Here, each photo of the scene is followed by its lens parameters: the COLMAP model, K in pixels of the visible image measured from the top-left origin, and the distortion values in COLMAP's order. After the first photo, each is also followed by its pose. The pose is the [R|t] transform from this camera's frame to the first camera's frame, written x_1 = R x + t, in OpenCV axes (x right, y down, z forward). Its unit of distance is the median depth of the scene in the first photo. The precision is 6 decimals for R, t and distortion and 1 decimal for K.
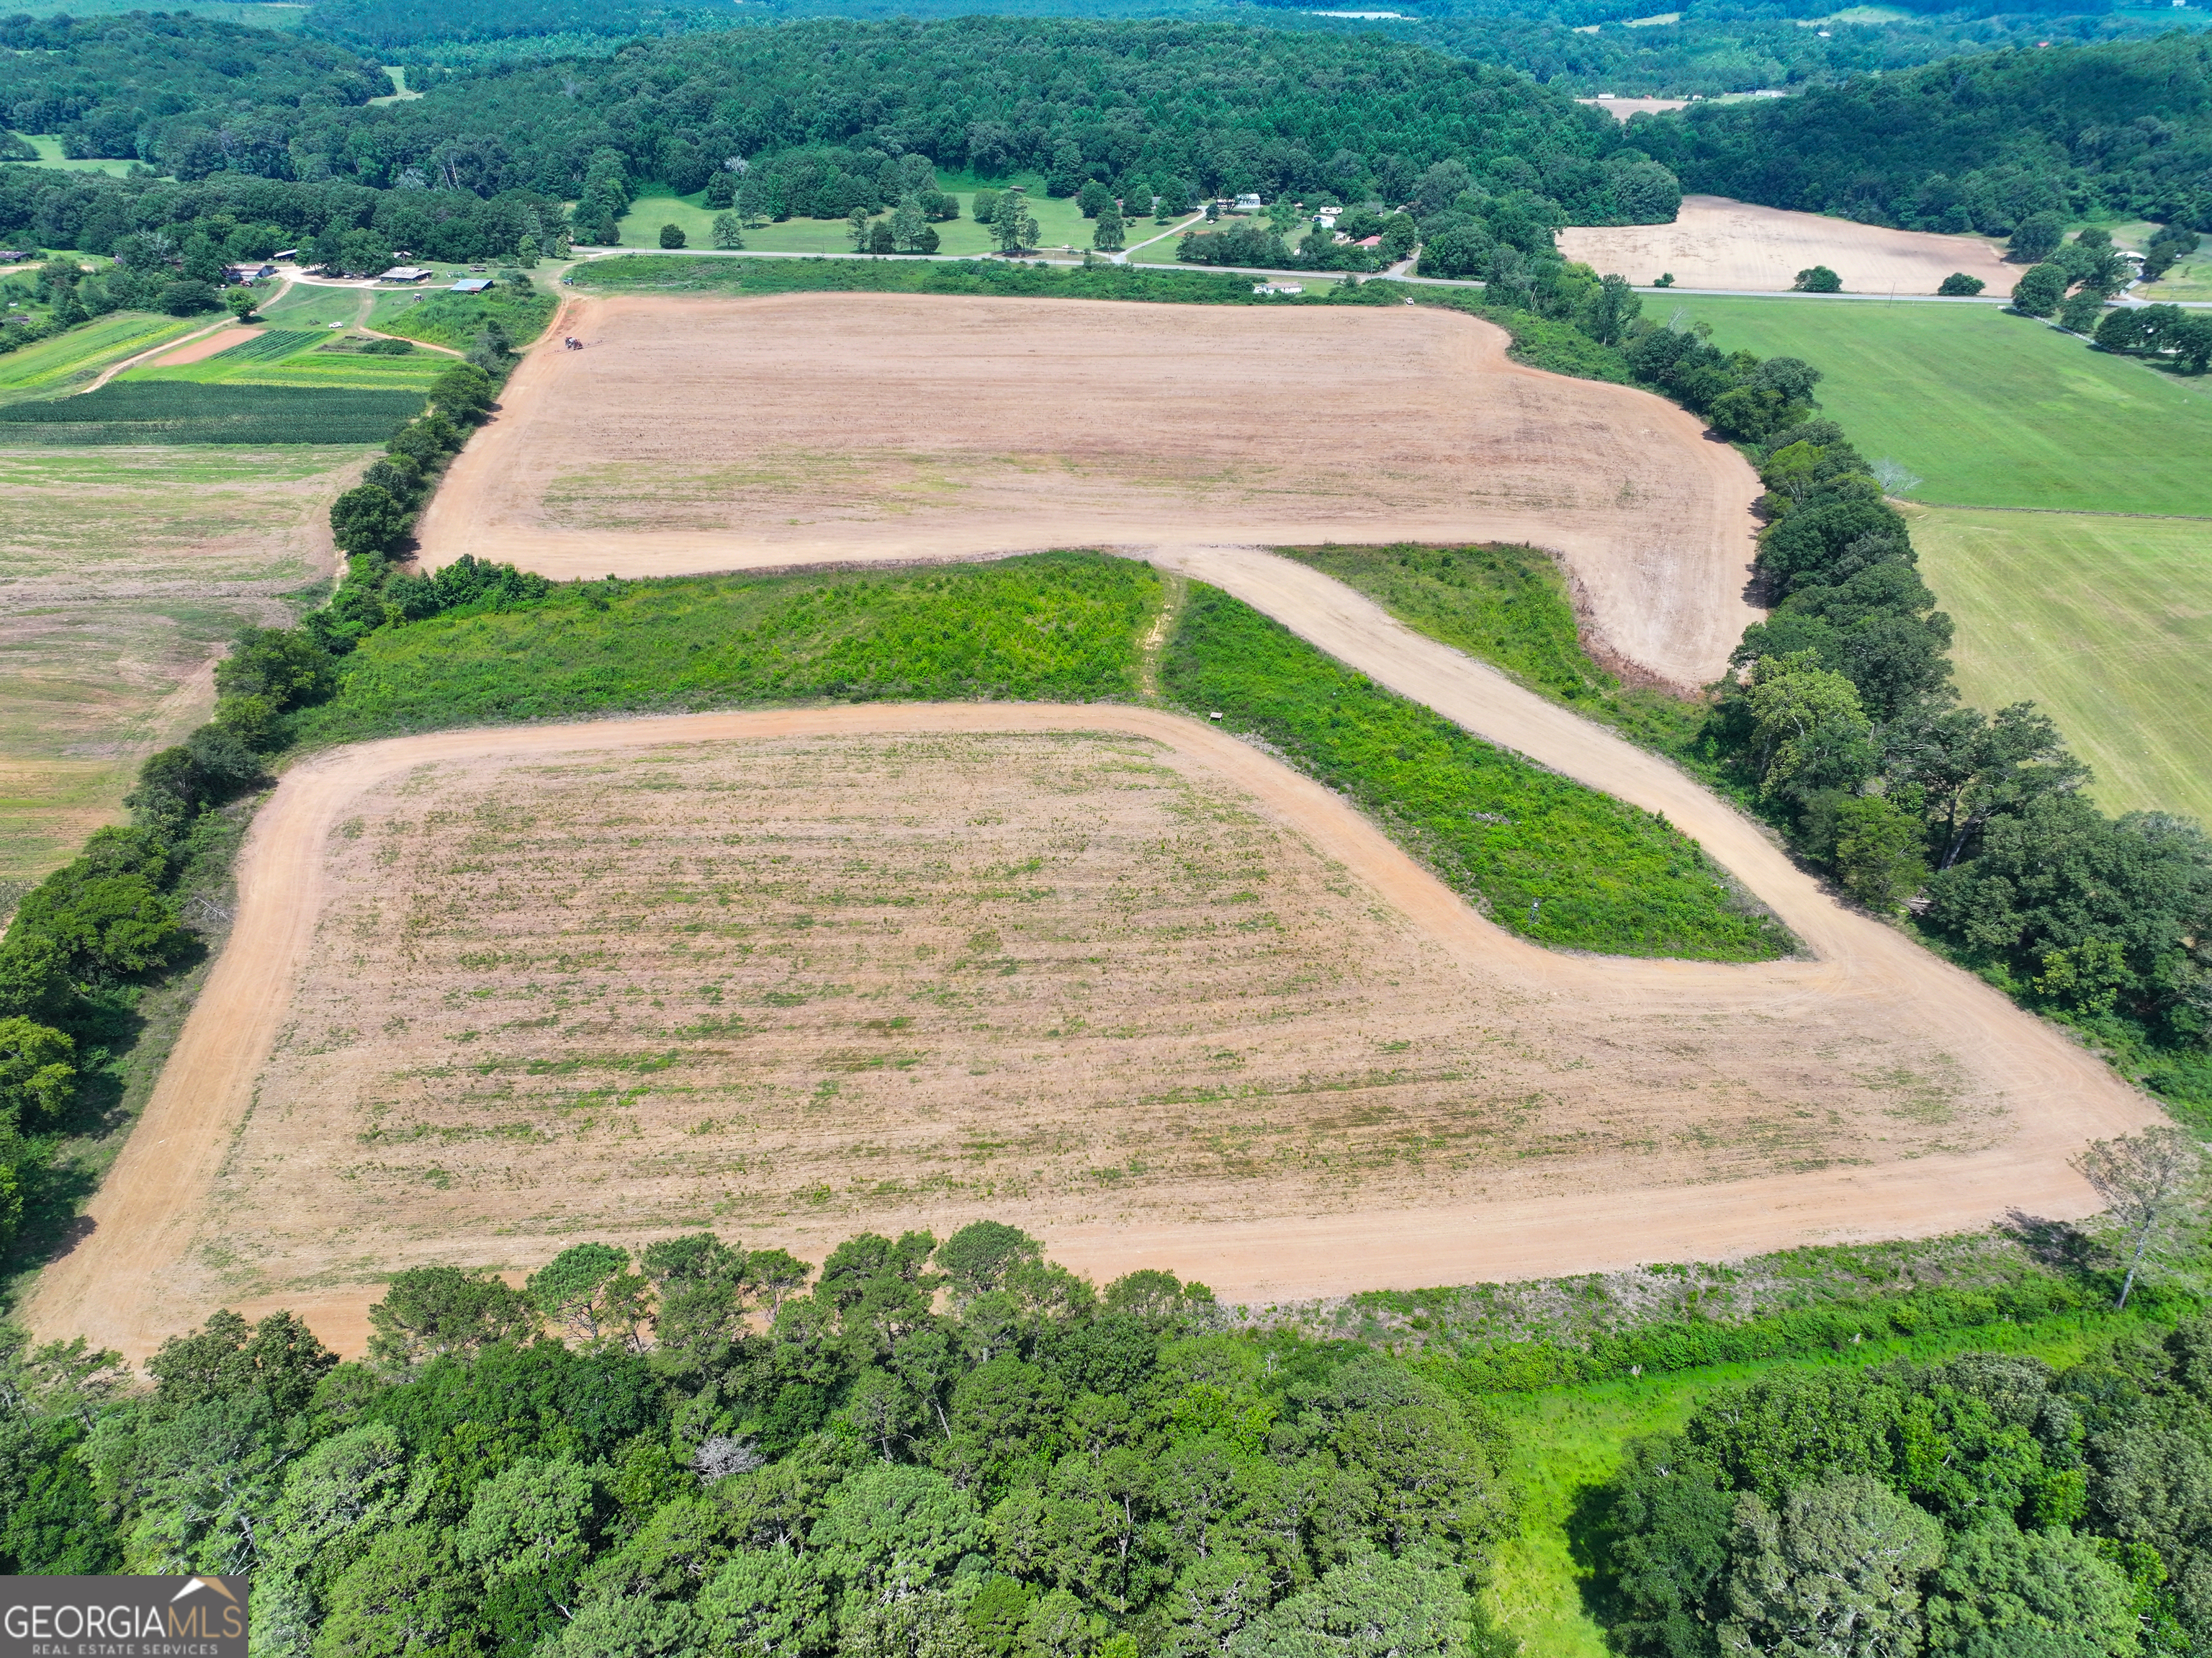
lens RADIAL K [[1556.8, 0, 1115.3], [0, 1556.8, 826.0], [0, 0, 1]] dist [-0.007886, 0.027166]
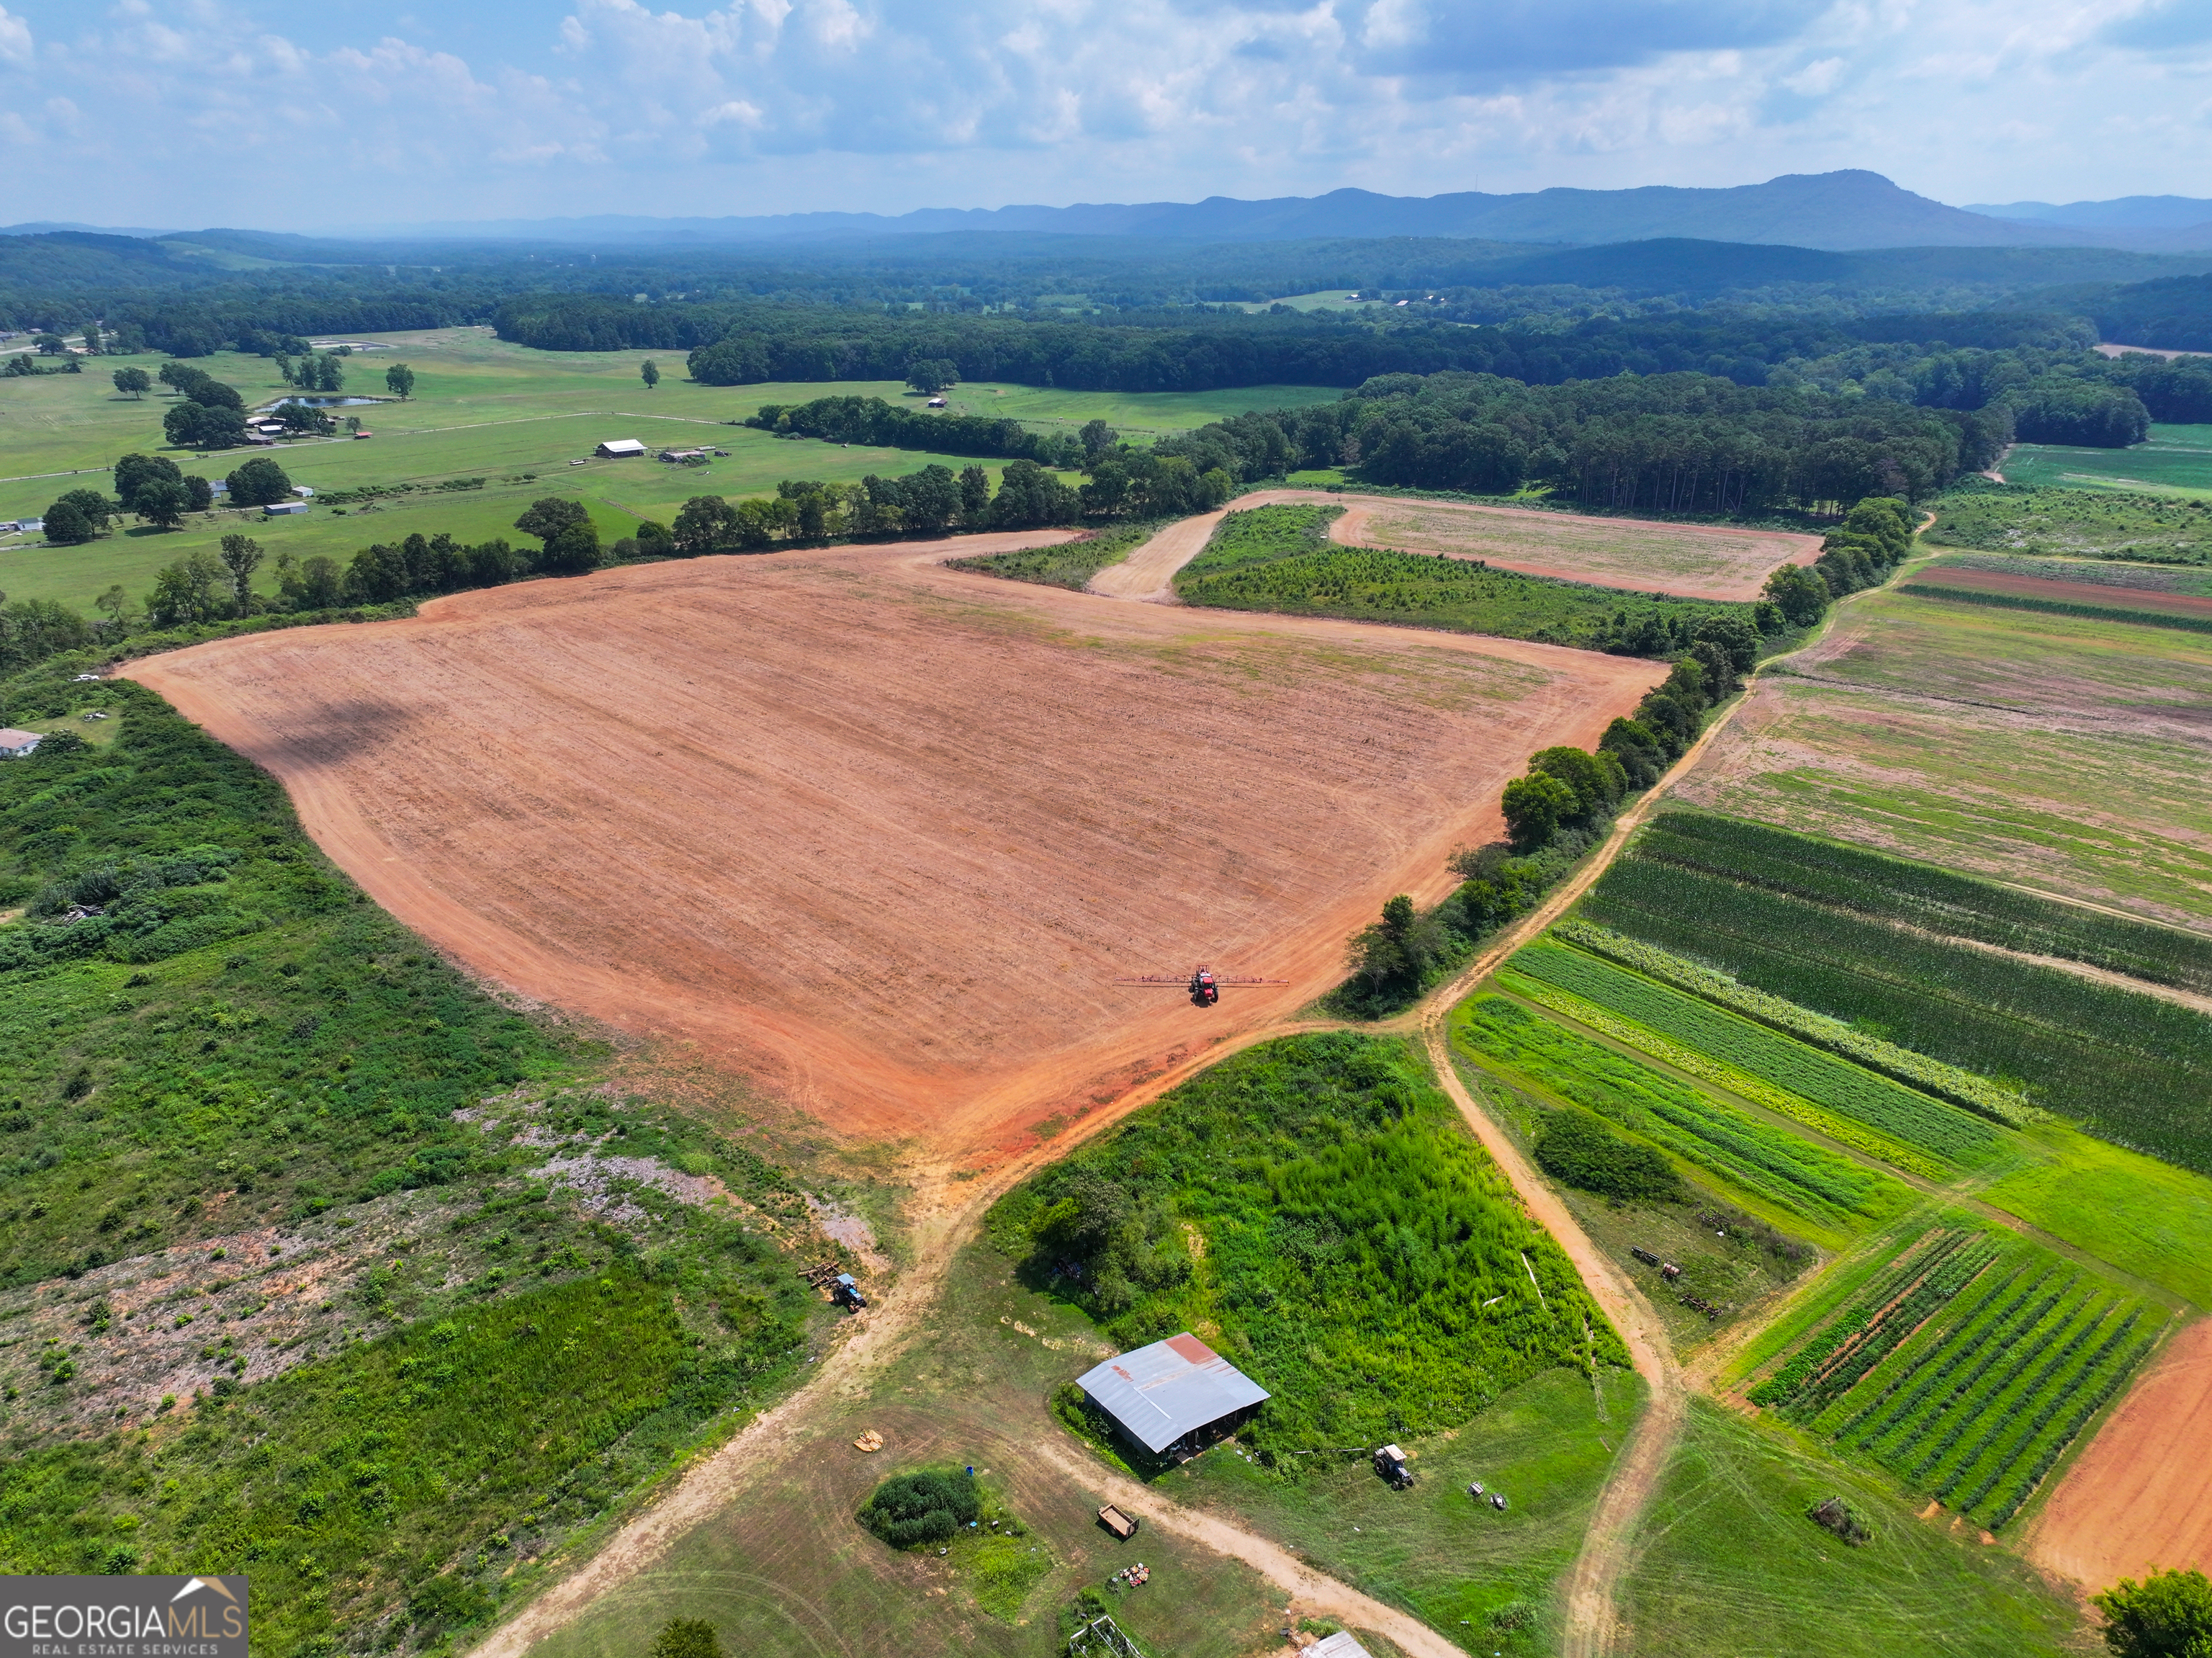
lens RADIAL K [[1556.8, 0, 1111.4], [0, 1556.8, 829.9], [0, 0, 1]] dist [-0.007886, 0.027166]
pose [[-0.709314, -0.257545, 0.656158, -0.710691], [0.346852, 0.682848, 0.642972, -0.738355], [-0.613651, 0.683659, -0.395024, 1.370702]]
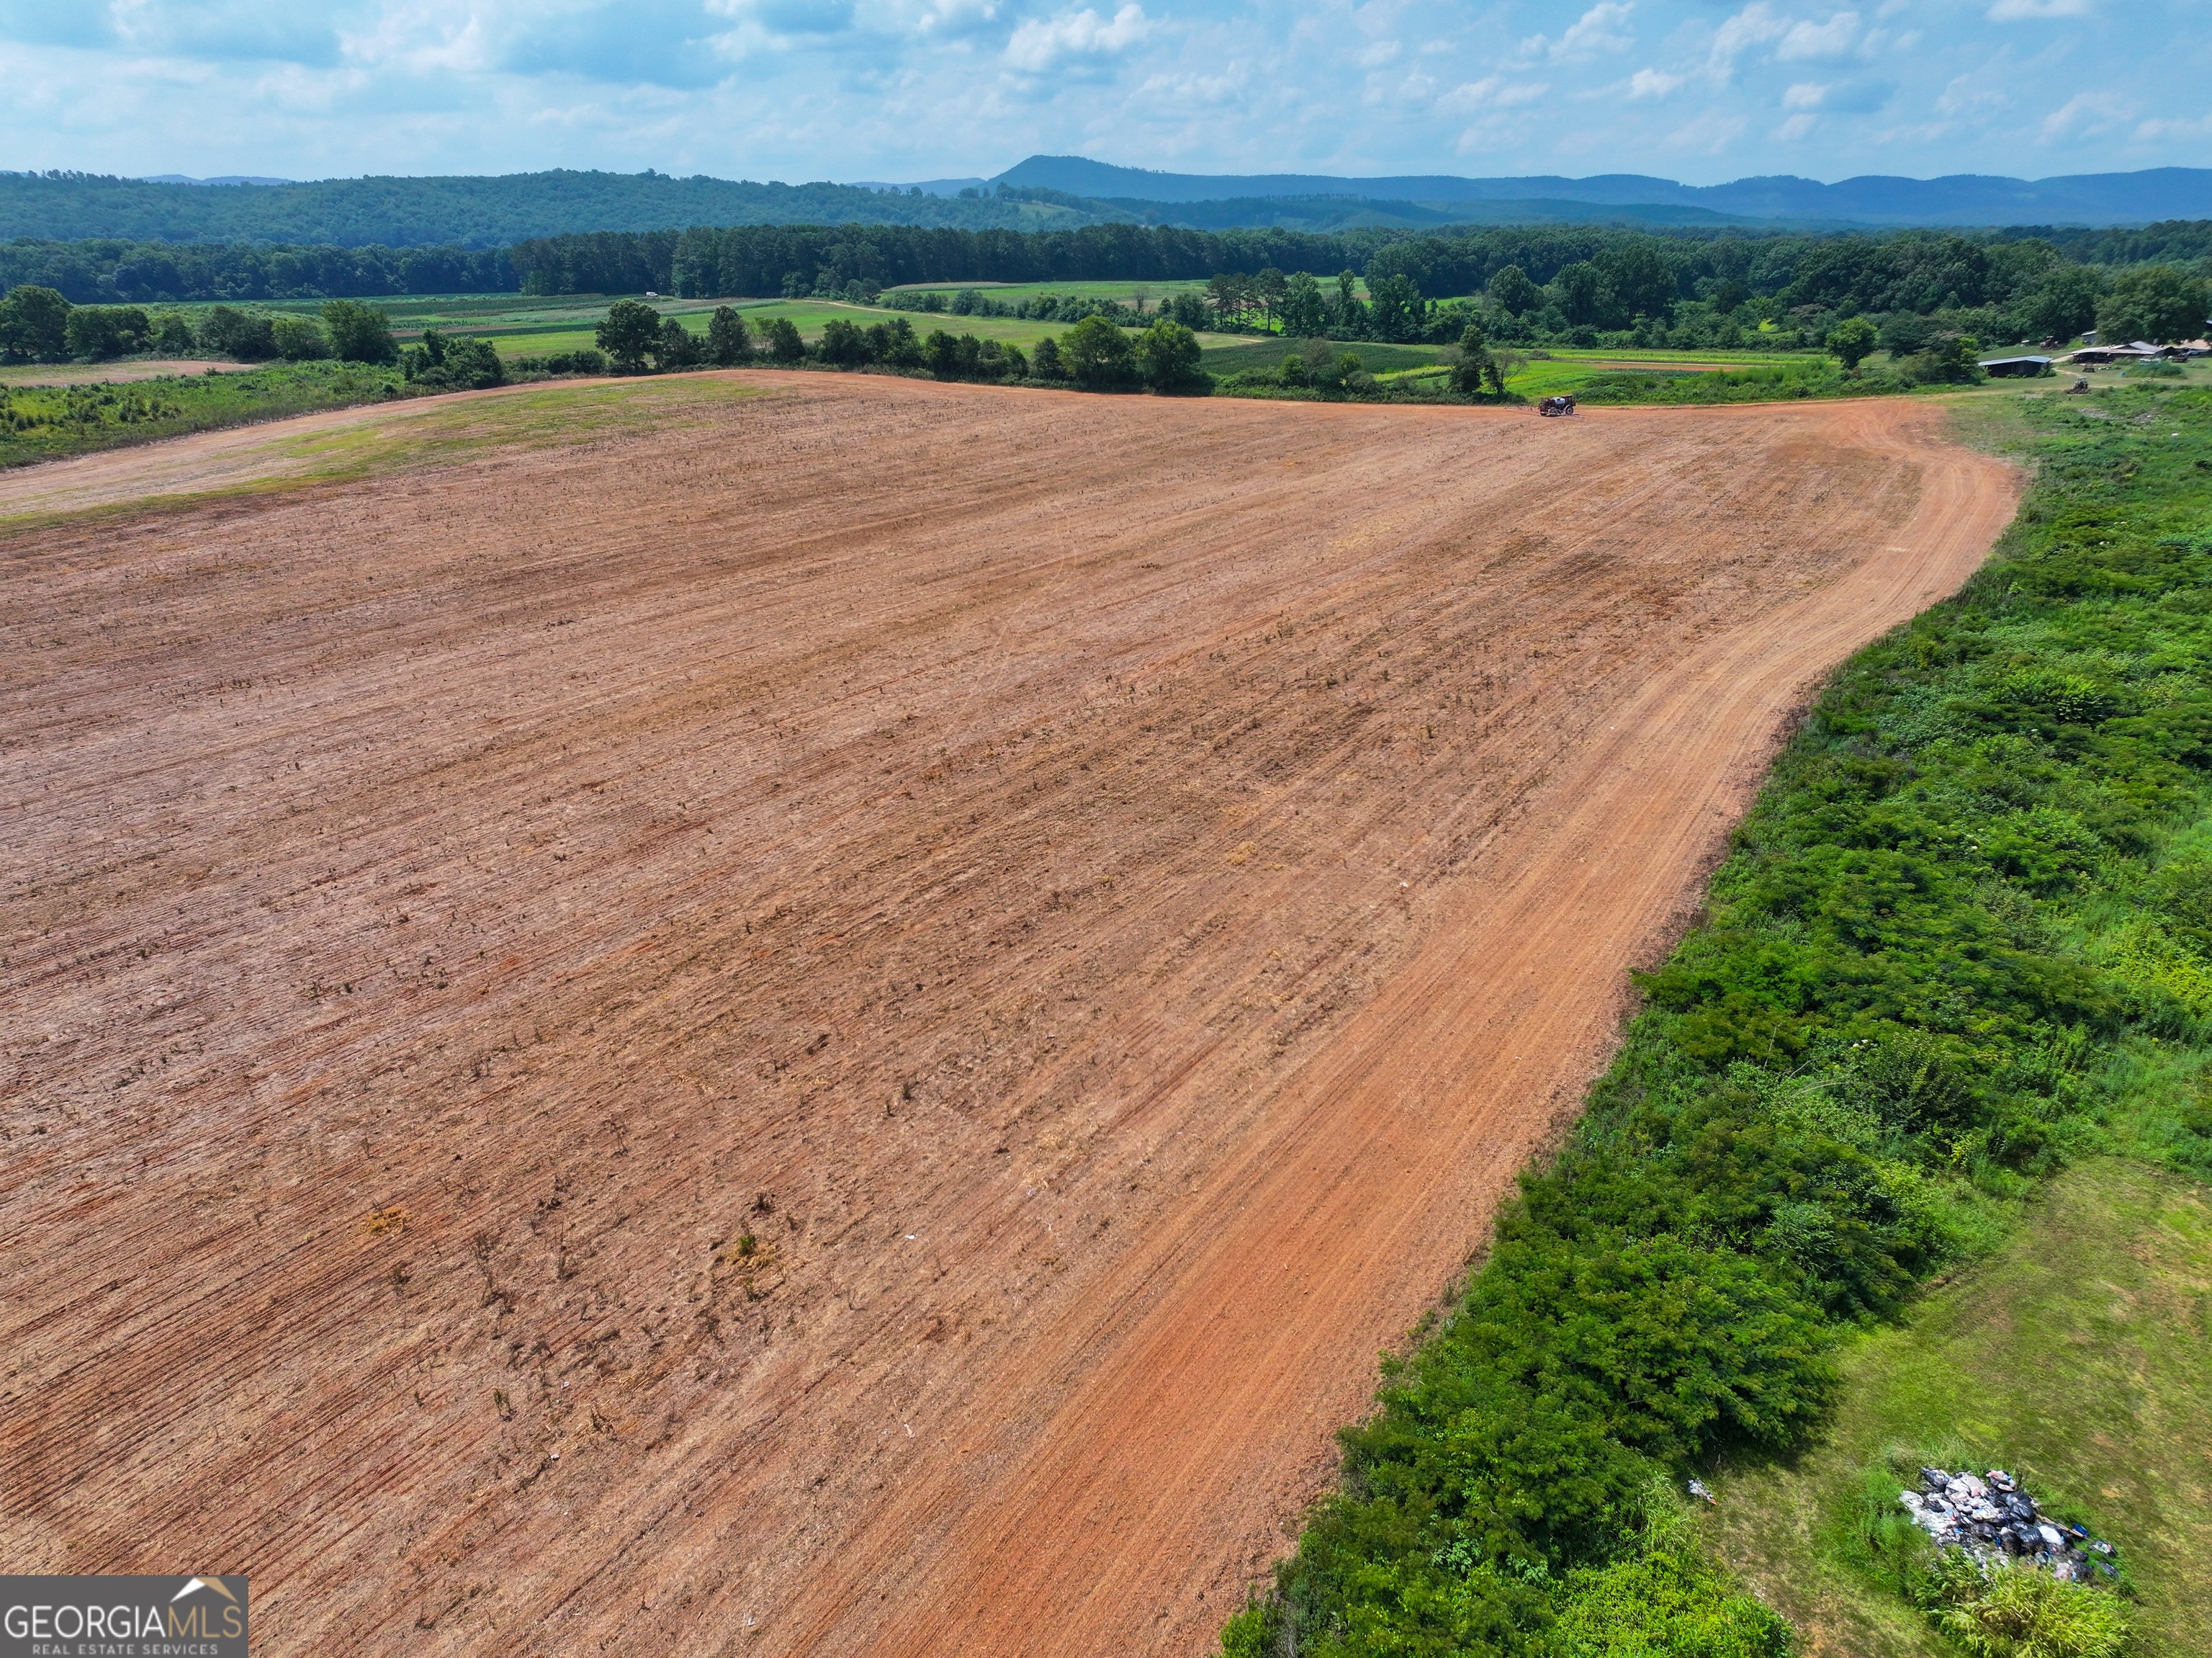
lens RADIAL K [[1556.8, 0, 1111.9], [0, 1556.8, 824.6], [0, 0, 1]] dist [-0.007886, 0.027166]
pose [[-0.488420, 0.309216, -0.815985, 0.248430], [-0.430862, 0.727709, 0.533664, -0.504821], [0.758817, 0.612229, -0.222199, 1.294832]]
